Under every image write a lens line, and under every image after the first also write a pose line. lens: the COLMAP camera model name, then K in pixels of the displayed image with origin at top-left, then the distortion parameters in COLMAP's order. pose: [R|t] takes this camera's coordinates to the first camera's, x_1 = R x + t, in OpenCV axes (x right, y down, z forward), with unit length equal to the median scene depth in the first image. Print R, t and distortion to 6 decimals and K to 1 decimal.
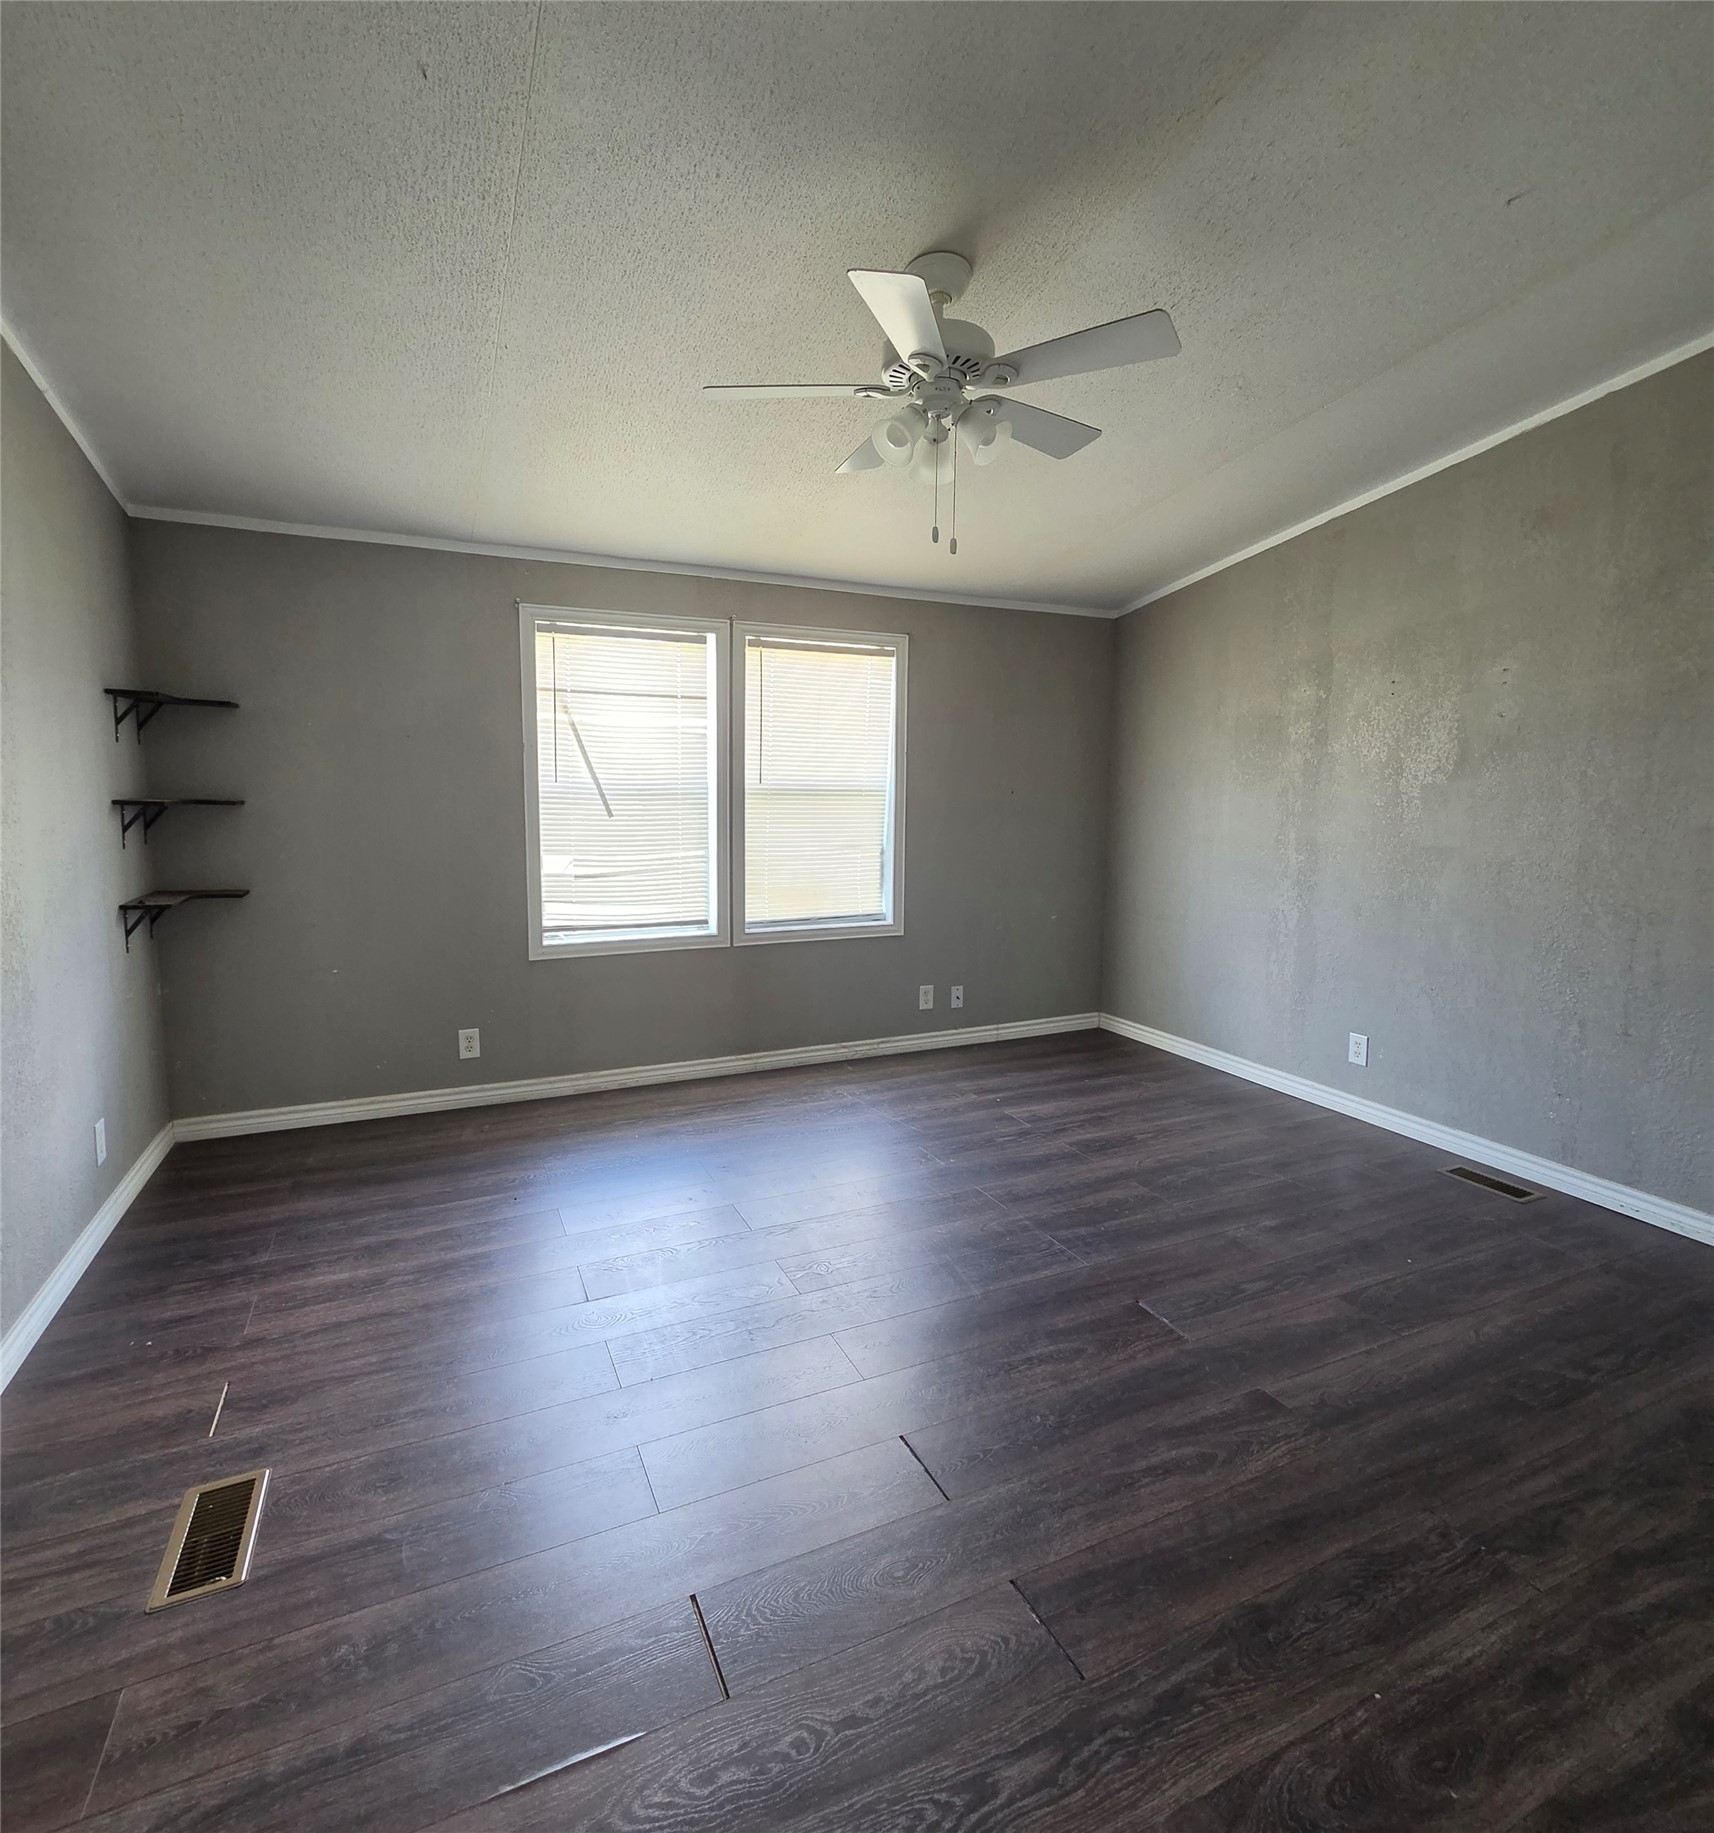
lens RADIAL K [[946.5, 0, 838.9], [0, 946.5, 880.0], [0, 0, 1]] dist [0.003581, 0.005895]
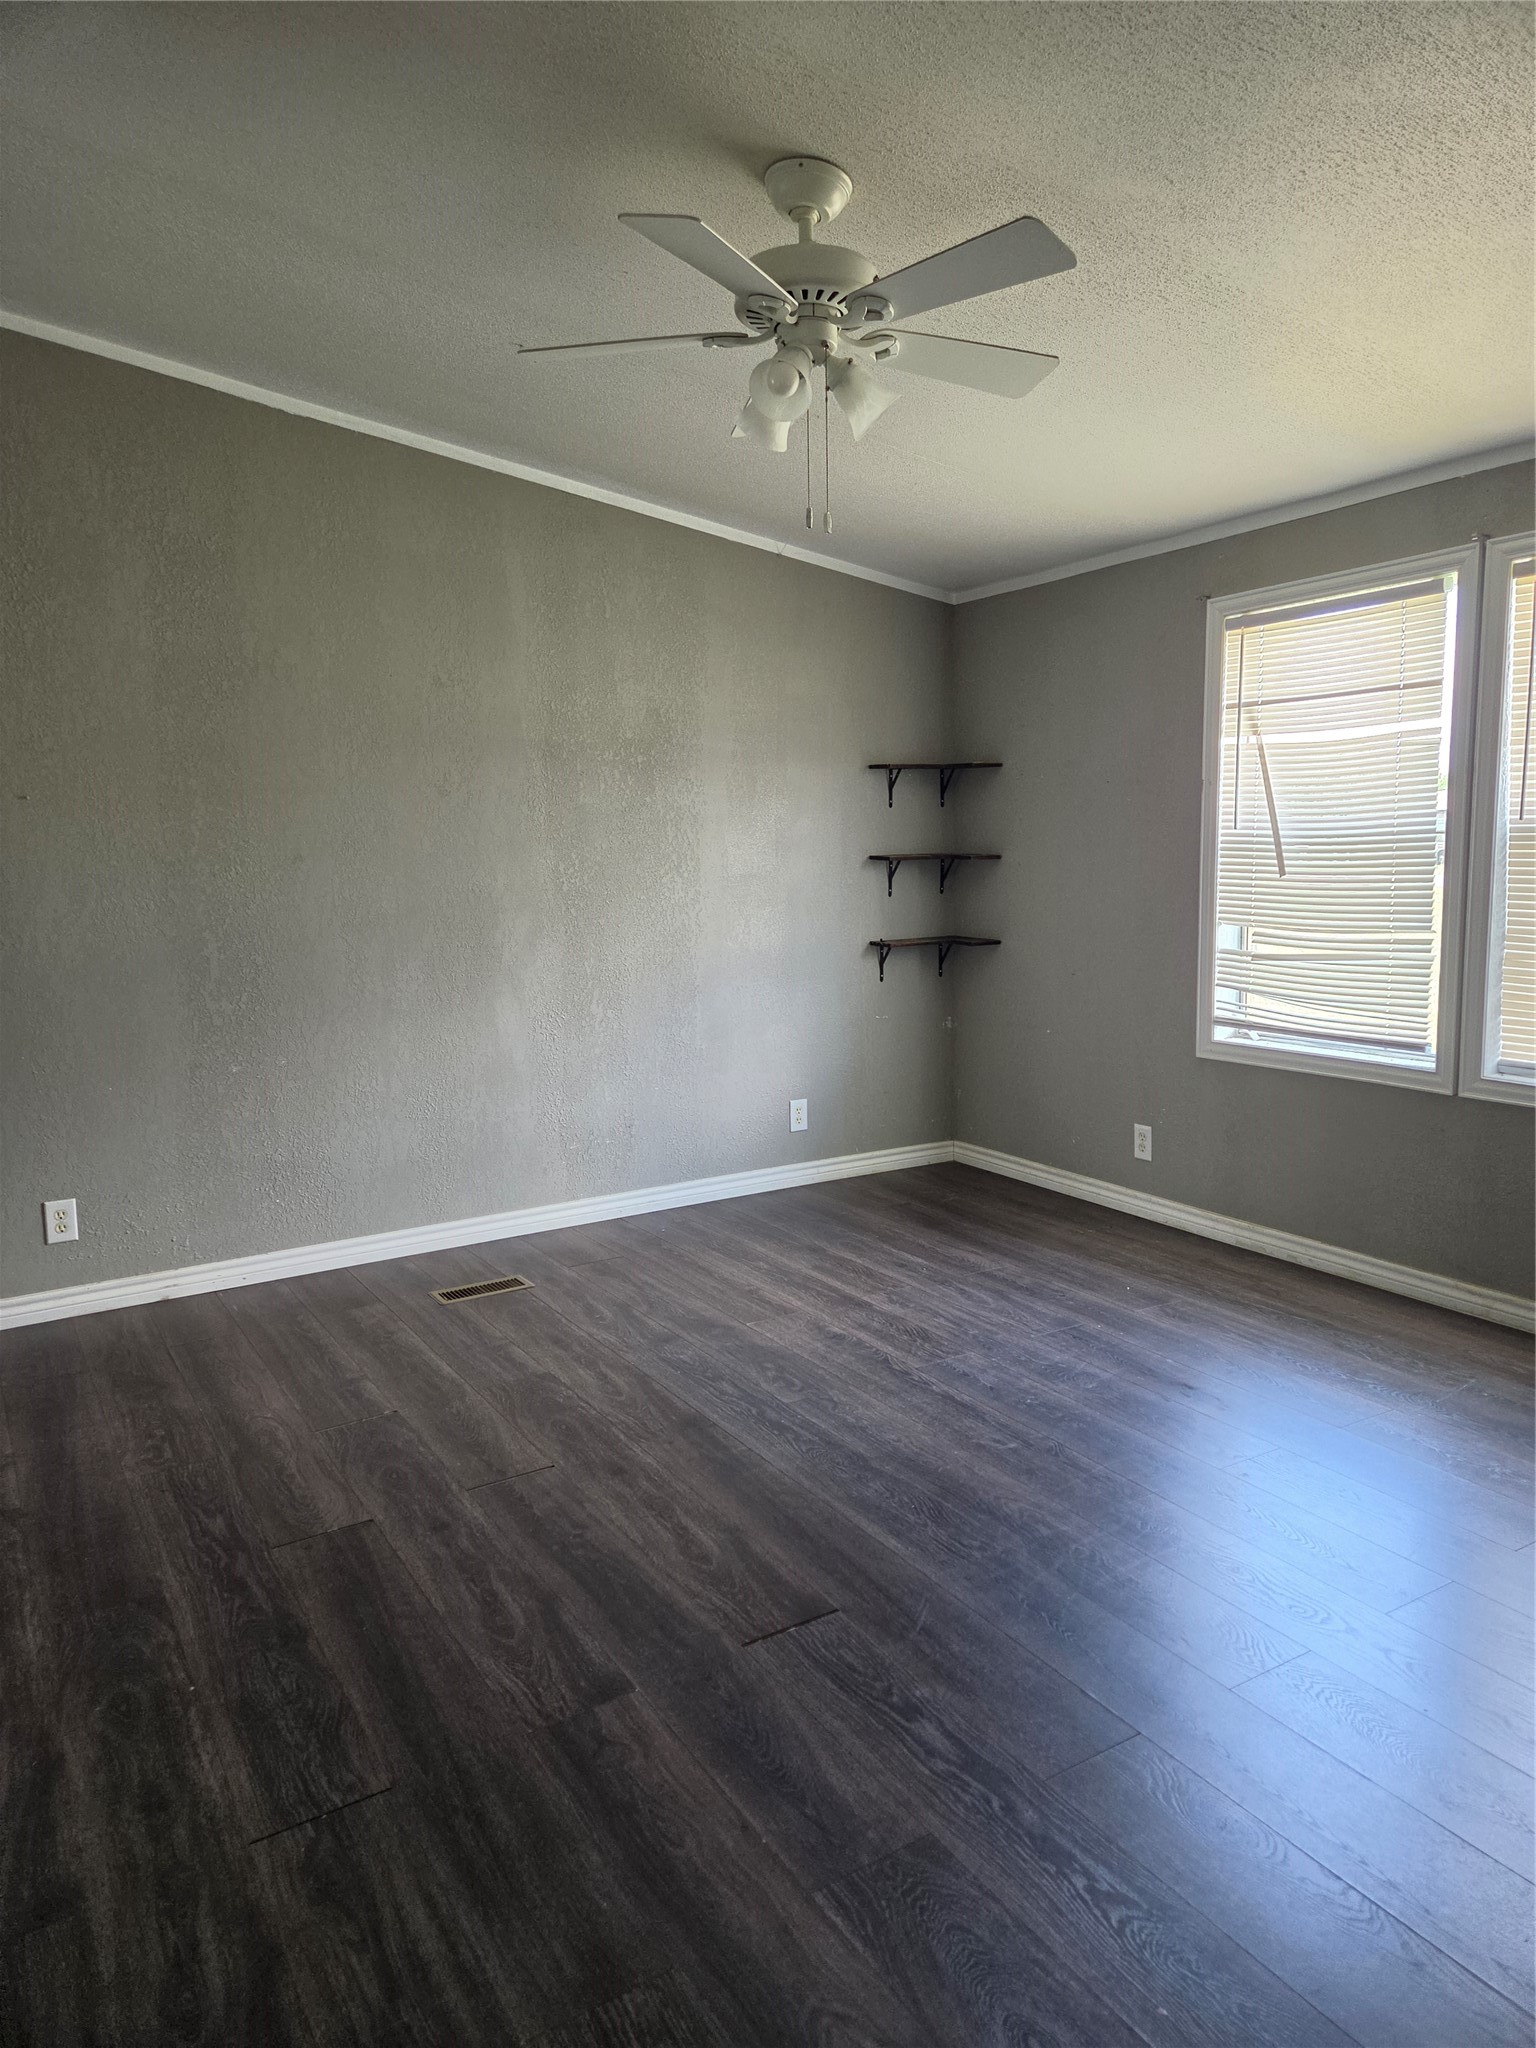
lens RADIAL K [[1351.2, 0, 769.8], [0, 1351.2, 1026.1], [0, 0, 1]] dist [0.033059, -0.010472]
pose [[0.121411, 0.118386, -0.985517, 0.887732], [-0.083298, 0.990575, 0.108731, -0.040340], [0.989101, 0.068890, 0.130128, 0.600176]]
